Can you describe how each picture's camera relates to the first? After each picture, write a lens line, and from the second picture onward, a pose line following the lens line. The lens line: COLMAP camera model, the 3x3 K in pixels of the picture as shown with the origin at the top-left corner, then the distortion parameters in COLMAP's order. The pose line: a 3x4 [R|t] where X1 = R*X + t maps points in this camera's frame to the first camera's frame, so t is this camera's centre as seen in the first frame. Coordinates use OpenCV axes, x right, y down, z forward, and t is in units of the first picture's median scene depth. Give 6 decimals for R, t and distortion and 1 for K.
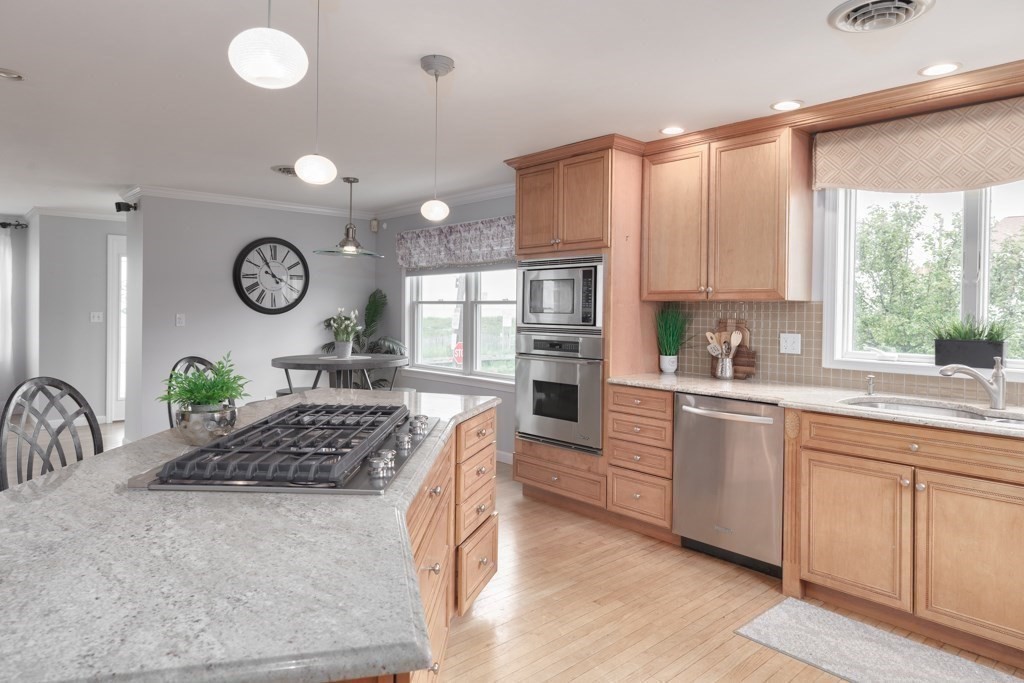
lens RADIAL K [[635.2, 0, 535.8], [0, 635.2, 319.9], [0, 0, 1]] dist [0.024743, 0.000729]
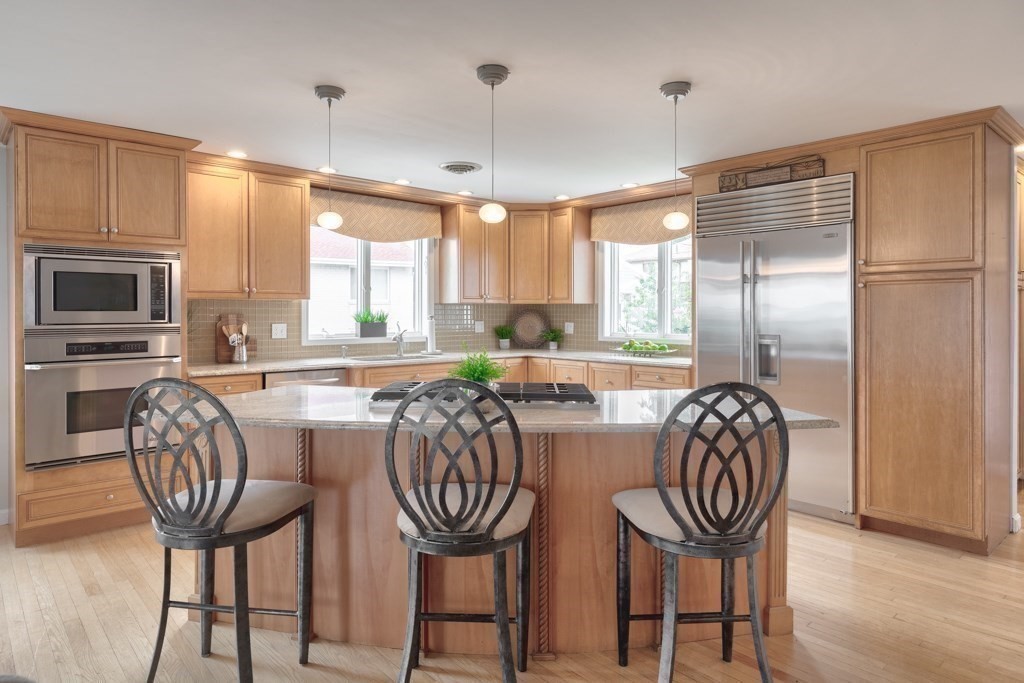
lens RADIAL K [[631.7, 0, 510.1], [0, 631.7, 310.3], [0, 0, 1]] dist [0.000407, 0.002165]
pose [[0.013113, -0.007339, 0.999887, -0.865853], [0.020511, 0.999765, 0.007069, -0.006437], [-0.999704, 0.020416, 0.013261, 0.442080]]
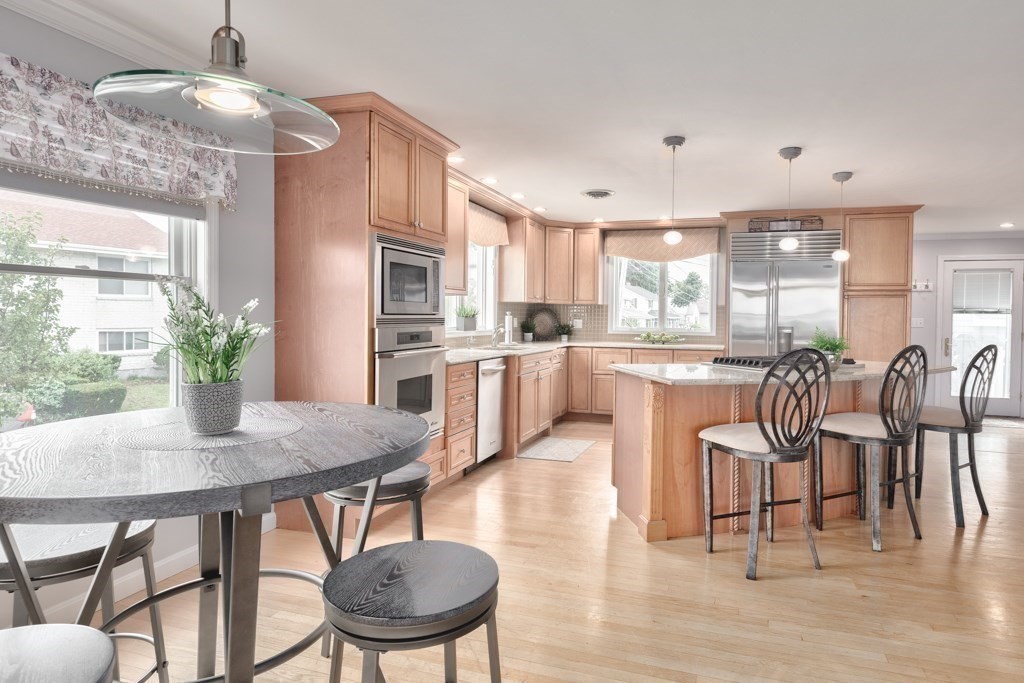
lens RADIAL K [[589.6, 0, 543.1], [0, 589.6, 343.2], [0, 0, 1]] dist [-0.005310, -0.000121]
pose [[-0.513157, -0.053959, 0.856597, -0.822051], [0.002065, 0.997941, 0.064099, -0.005900], [-0.858292, 0.034662, -0.511989, 1.314873]]
